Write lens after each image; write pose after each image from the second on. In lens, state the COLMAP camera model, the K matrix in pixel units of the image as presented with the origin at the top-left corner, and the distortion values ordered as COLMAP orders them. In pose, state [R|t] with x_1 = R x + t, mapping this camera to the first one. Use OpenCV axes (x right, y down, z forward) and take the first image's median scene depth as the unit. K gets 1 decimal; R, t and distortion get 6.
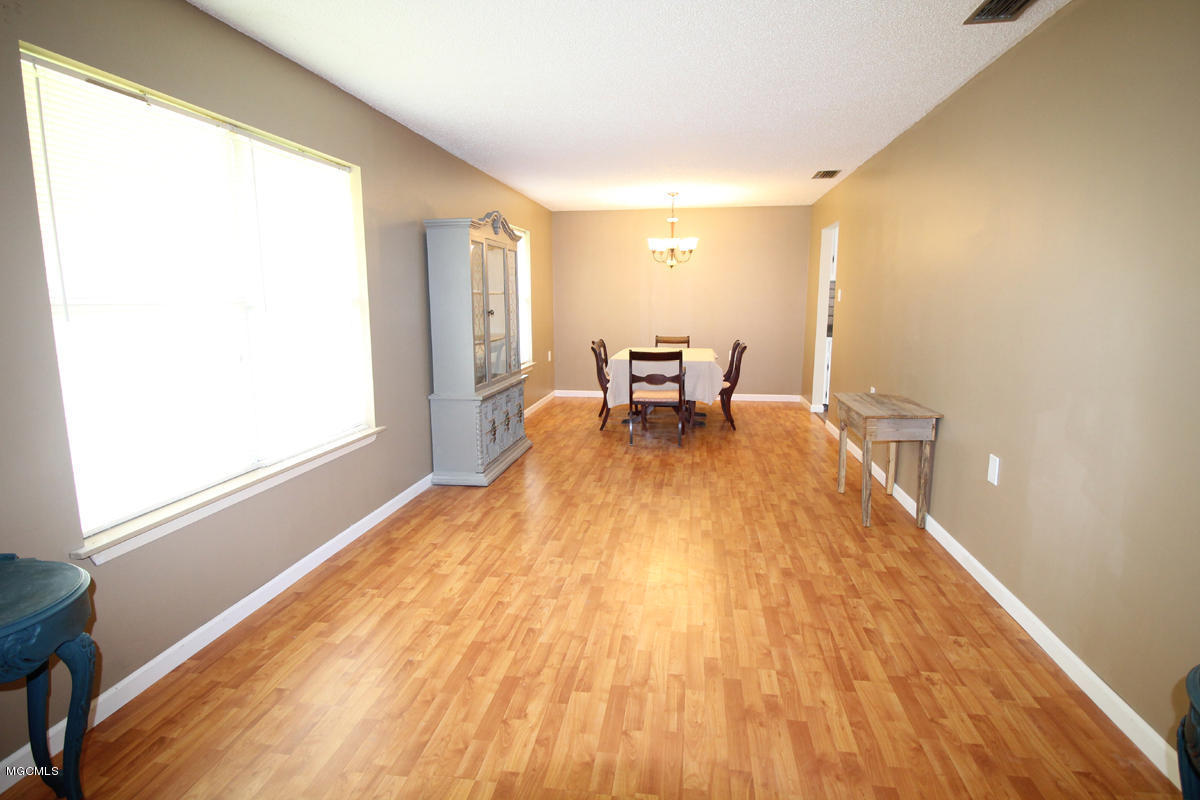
lens RADIAL K [[647.2, 0, 600.0], [0, 647.2, 400.0], [0, 0, 1]] dist [0.021562, -0.000089]
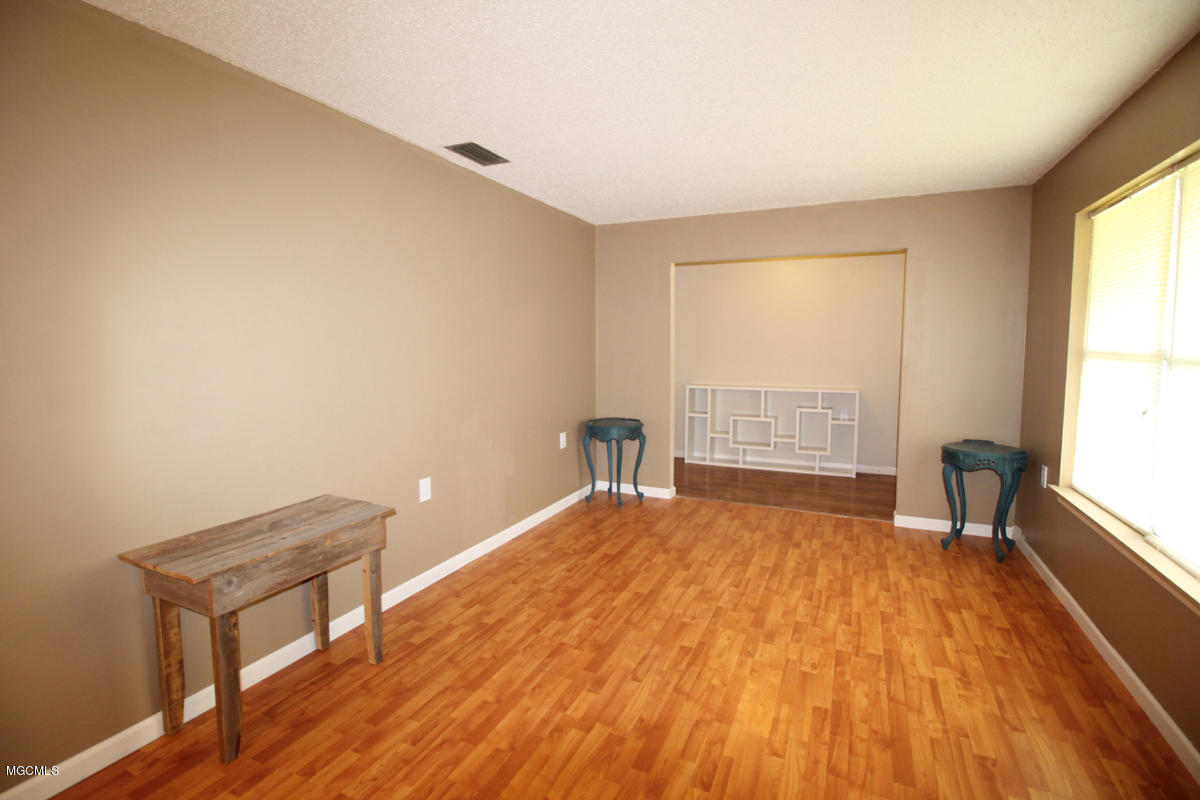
lens RADIAL K [[574.4, 0, 600.0], [0, 574.4, 400.0], [0, 0, 1]] dist [-0.001570, -0.000651]
pose [[-0.963217, -0.023527, 0.267691, 0.000765], [0.046396, 0.966640, 0.251902, -0.318965], [-0.264688, 0.255056, -0.929993, 1.909049]]
